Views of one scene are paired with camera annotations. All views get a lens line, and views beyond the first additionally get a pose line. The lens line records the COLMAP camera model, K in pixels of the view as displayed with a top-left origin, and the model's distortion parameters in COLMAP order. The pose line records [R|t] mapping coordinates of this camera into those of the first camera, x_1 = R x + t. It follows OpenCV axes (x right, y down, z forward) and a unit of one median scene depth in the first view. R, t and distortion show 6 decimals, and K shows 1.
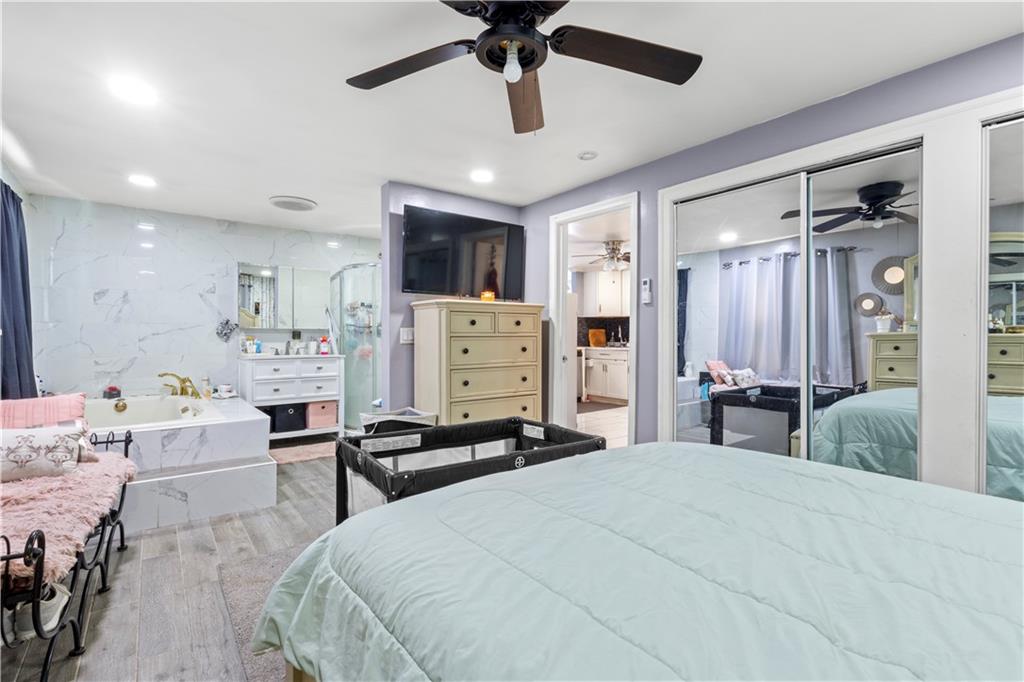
lens RADIAL K [[474.0, 0, 515.0], [0, 474.0, 336.8], [0, 0, 1]] dist [0.002389, 0.002139]
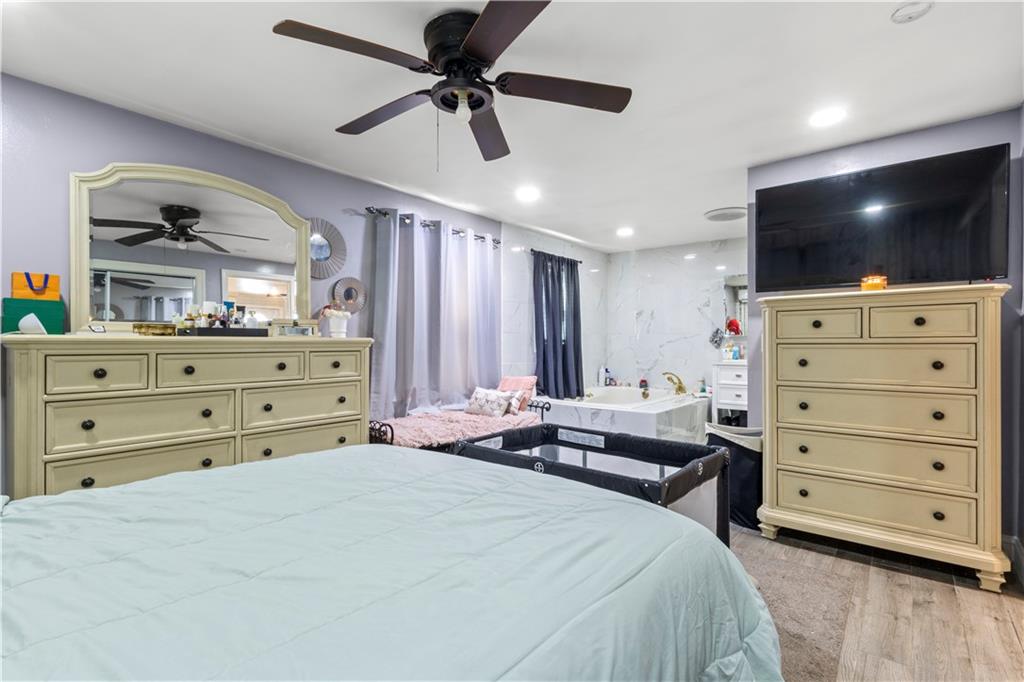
lens RADIAL K [[474.0, 0, 516.2], [0, 474.0, 346.5], [0, 0, 1]] dist [0.002389, 0.002139]
pose [[0.223621, 0.005511, -0.974661, 0.411836], [-0.003647, 0.999982, 0.004817, 0.001948], [0.974669, 0.002477, 0.223637, 0.310153]]
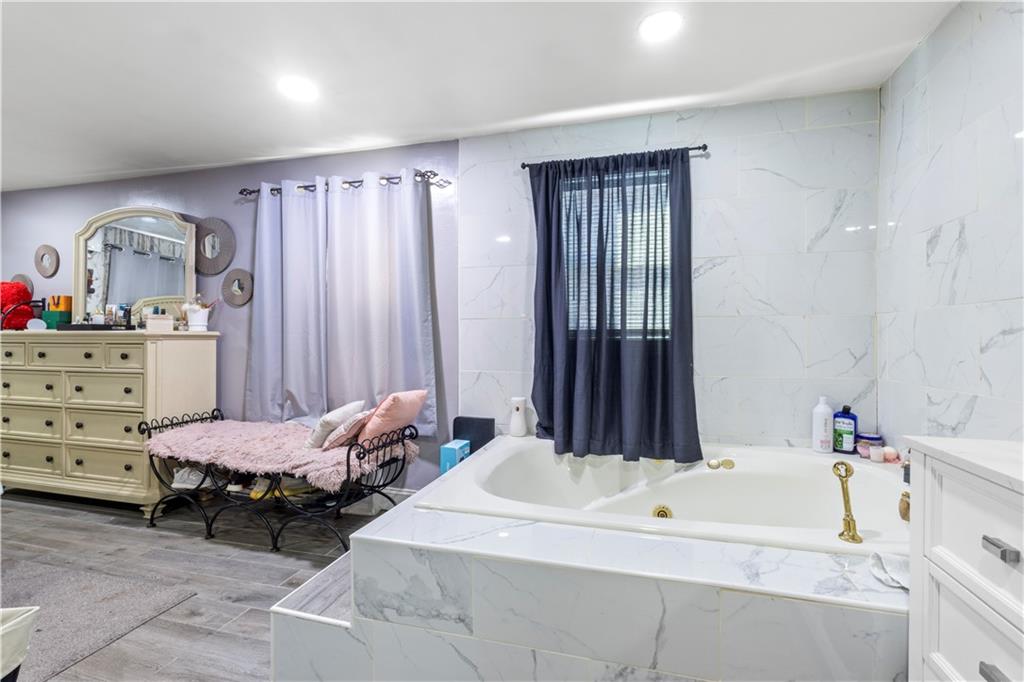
lens RADIAL K [[474.0, 0, 513.7], [0, 474.0, 336.8], [0, 0, 1]] dist [0.002389, 0.002139]
pose [[-0.800665, -0.005832, -0.599085, -0.294450], [-0.006545, 0.999978, -0.000987, 0.000176], [0.599077, 0.003130, -0.800685, 1.073519]]
